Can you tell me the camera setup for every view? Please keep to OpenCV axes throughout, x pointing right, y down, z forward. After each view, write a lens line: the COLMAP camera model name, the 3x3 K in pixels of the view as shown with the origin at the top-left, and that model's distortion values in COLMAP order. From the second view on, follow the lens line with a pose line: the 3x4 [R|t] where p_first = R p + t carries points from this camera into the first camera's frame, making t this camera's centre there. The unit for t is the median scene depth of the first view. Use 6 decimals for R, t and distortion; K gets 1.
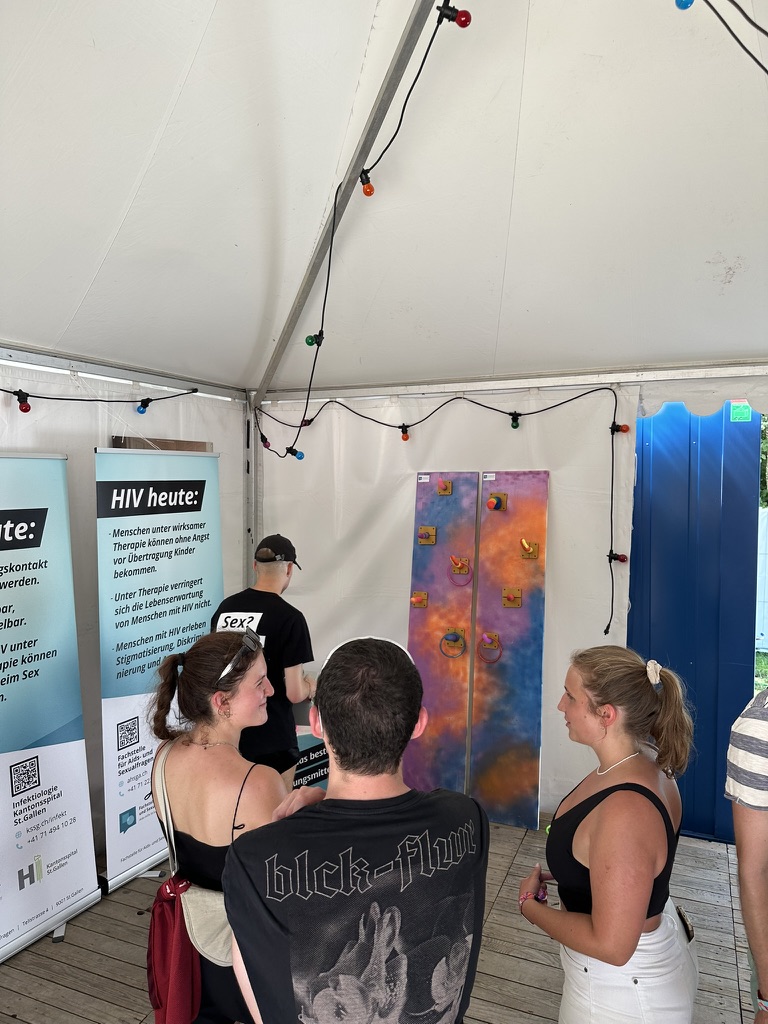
lens RADIAL K [[705.5, 0, 386.7], [0, 705.5, 515.8], [0, 0, 1]] dist [0.136093, -0.254375]
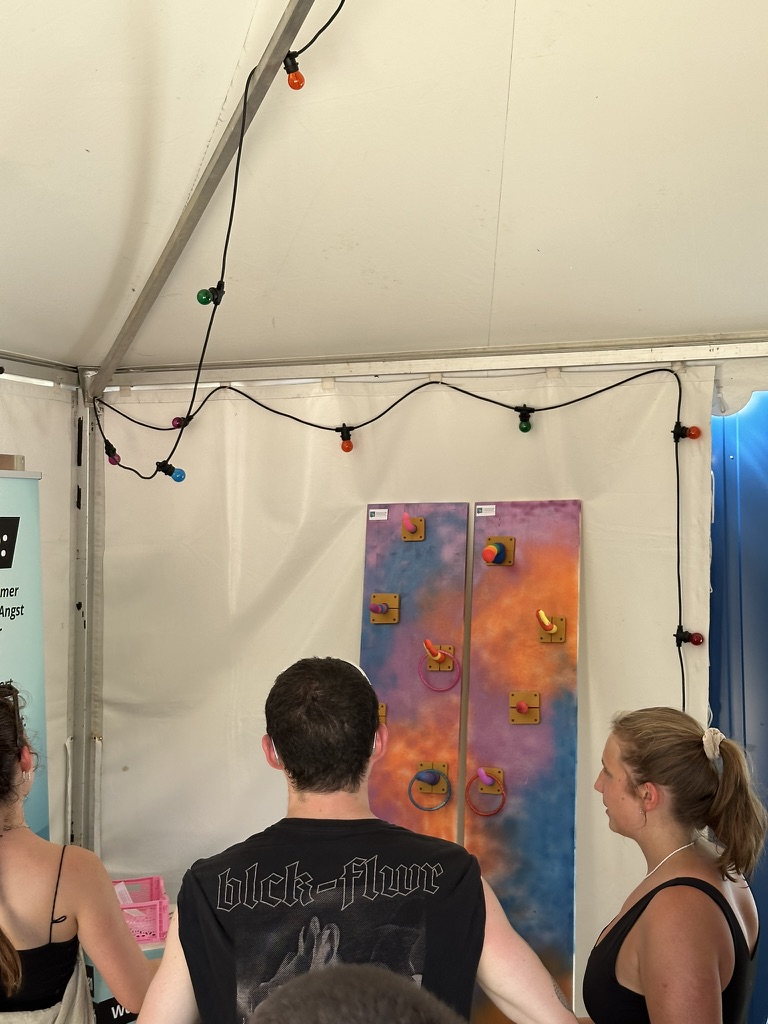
lens RADIAL K [[1422.4, 0, 384.0], [0, 1422.4, 512.0], [0, 0, 1]] dist [0.099497, -0.032064]
pose [[0.997971, -0.004471, 0.063517, -0.021916], [0.008790, 0.997655, -0.067875, 0.030909], [-0.063065, 0.068296, 0.995670, -0.232770]]
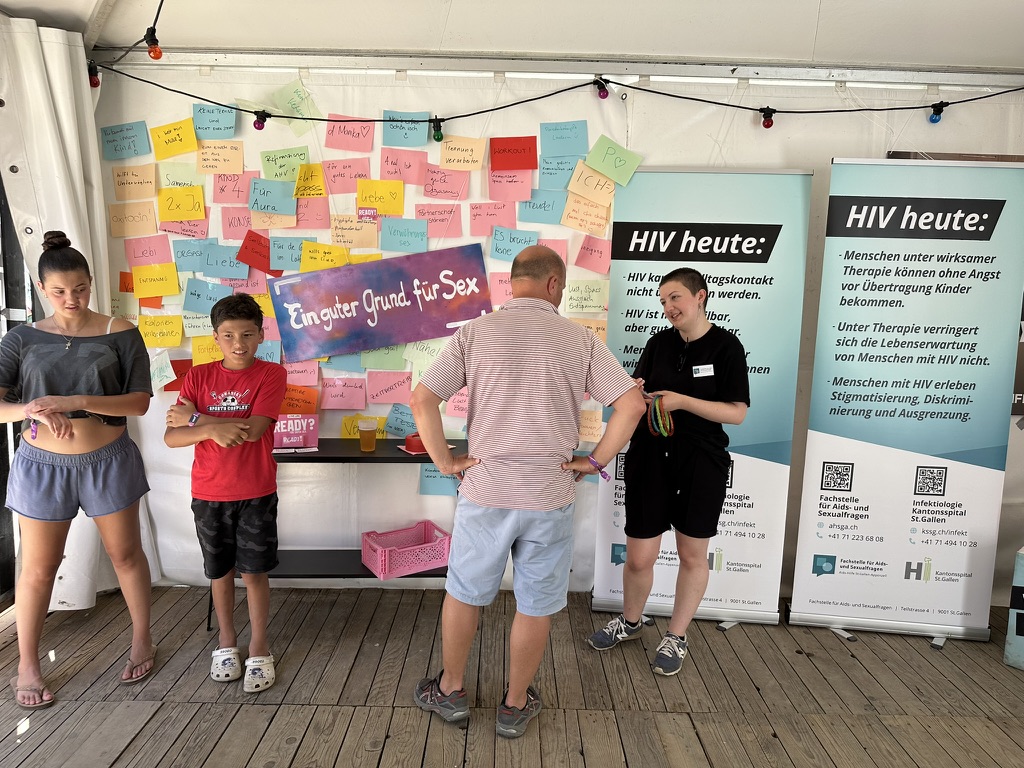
lens RADIAL K [[714.2, 0, 516.0], [0, 714.2, 393.6], [0, 0, 1]] dist [0.047149, -0.075853]
pose [[0.391638, 0.153763, -0.907181, 0.266751], [-0.083980, 0.987796, 0.131171, 0.097121], [0.916279, 0.024814, 0.399771, 0.214596]]
